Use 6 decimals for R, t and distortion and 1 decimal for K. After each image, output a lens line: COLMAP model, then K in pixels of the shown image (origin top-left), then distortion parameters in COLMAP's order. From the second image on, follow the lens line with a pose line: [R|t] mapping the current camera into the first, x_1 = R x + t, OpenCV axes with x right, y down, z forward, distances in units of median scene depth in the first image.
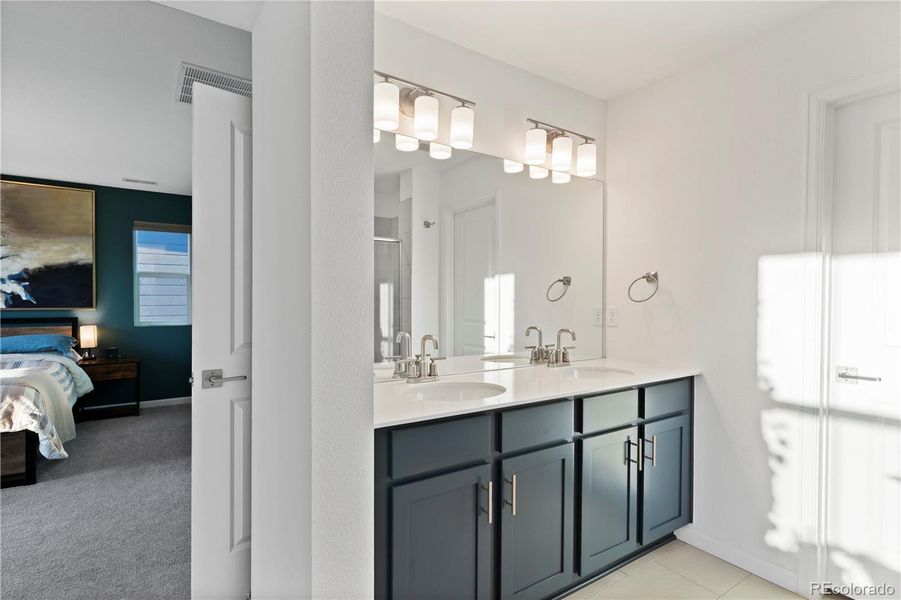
lens RADIAL K [[444.1, 0, 450.0], [0, 444.1, 302.2], [0, 0, 1]] dist [0.005718, 0.000850]
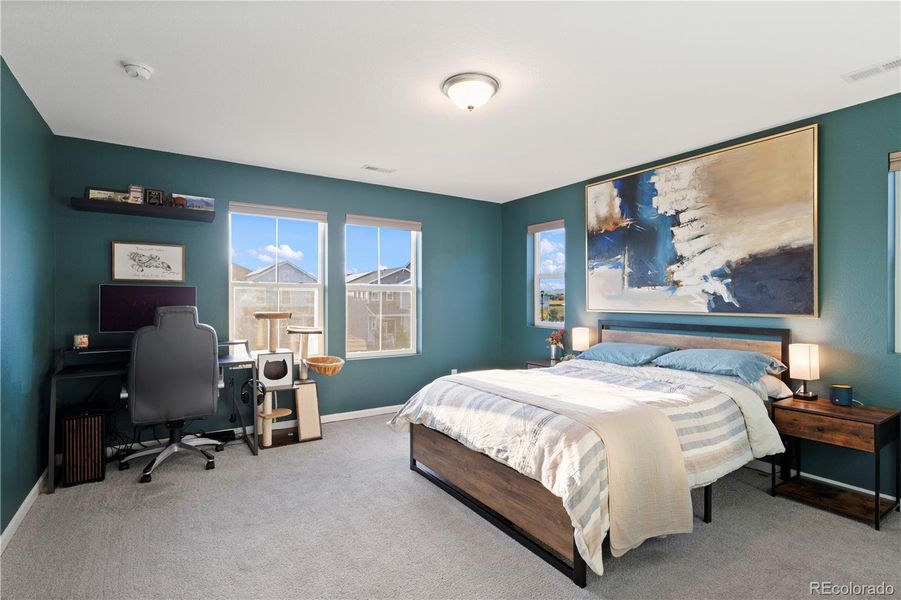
lens RADIAL K [[444.1, 0, 449.3], [0, 444.1, 301.5], [0, 0, 1]] dist [0.005718, 0.000850]
pose [[-0.014831, 0.000759, -0.999890, -0.184228], [-0.009317, 0.999956, 0.000897, -0.002685], [0.999847, 0.009329, -0.014824, 0.528906]]
